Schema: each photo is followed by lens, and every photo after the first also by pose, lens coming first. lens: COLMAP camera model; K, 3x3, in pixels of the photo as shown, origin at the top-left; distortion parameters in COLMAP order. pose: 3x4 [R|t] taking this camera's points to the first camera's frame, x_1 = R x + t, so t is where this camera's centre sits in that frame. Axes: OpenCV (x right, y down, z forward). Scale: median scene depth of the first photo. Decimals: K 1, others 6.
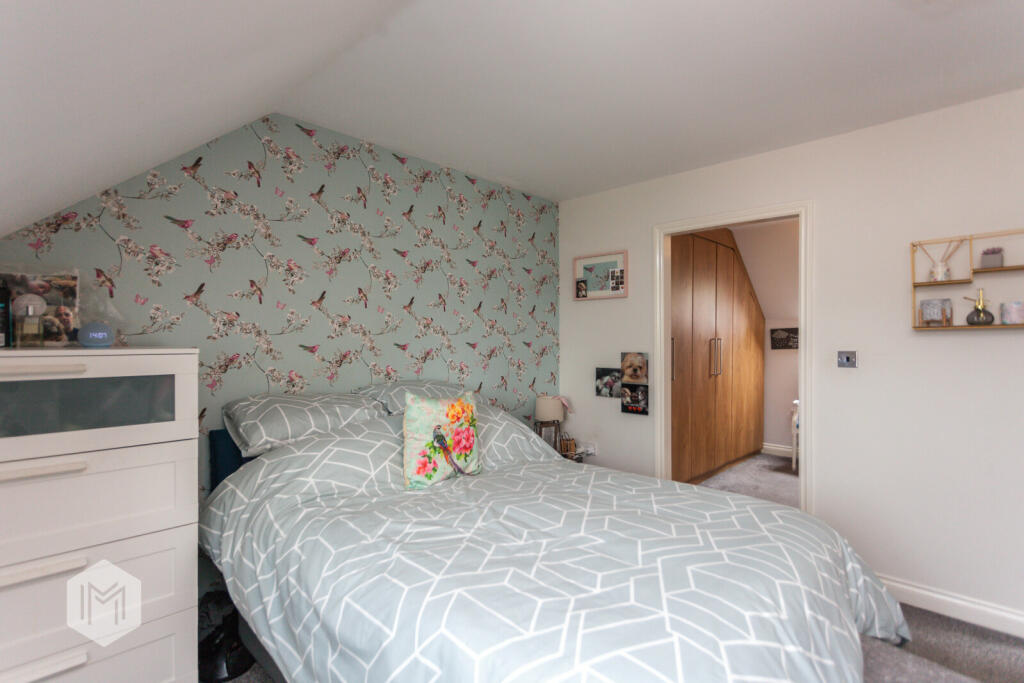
lens RADIAL K [[493.2, 0, 512.9], [0, 493.2, 344.8], [0, 0, 1]] dist [0.005032, -0.000678]
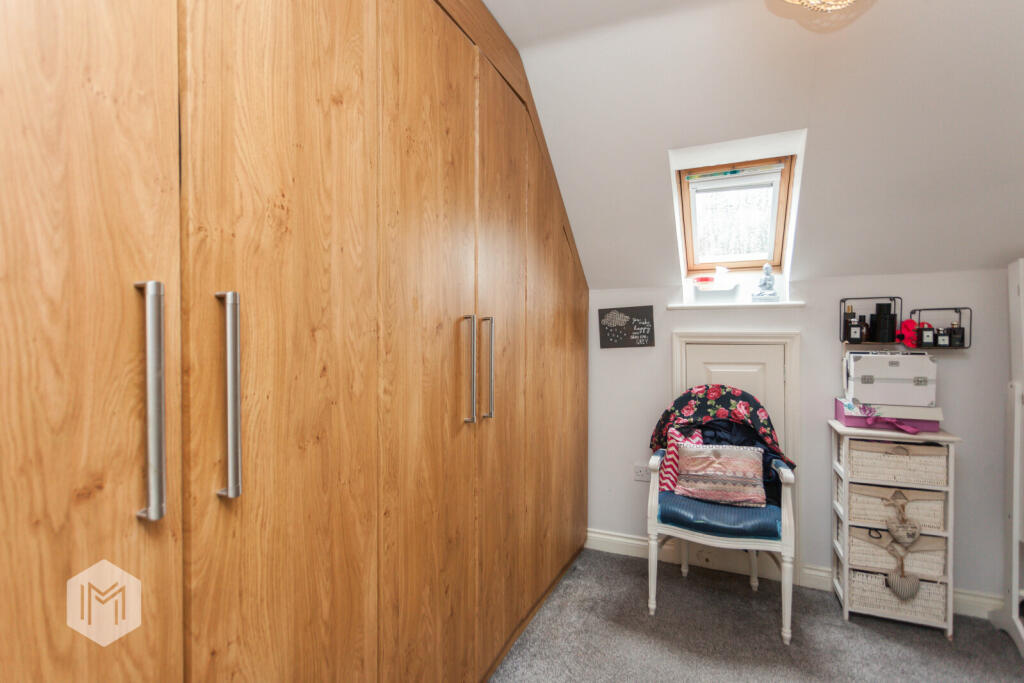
lens RADIAL K [[493.2, 0, 511.6], [0, 493.2, 335.1], [0, 0, 1]] dist [0.005032, -0.000678]
pose [[0.943799, -0.006562, 0.330454, 0.308171], [0.008419, 0.999956, -0.004189, -0.003140], [-0.330412, 0.006735, 0.943813, 0.632792]]
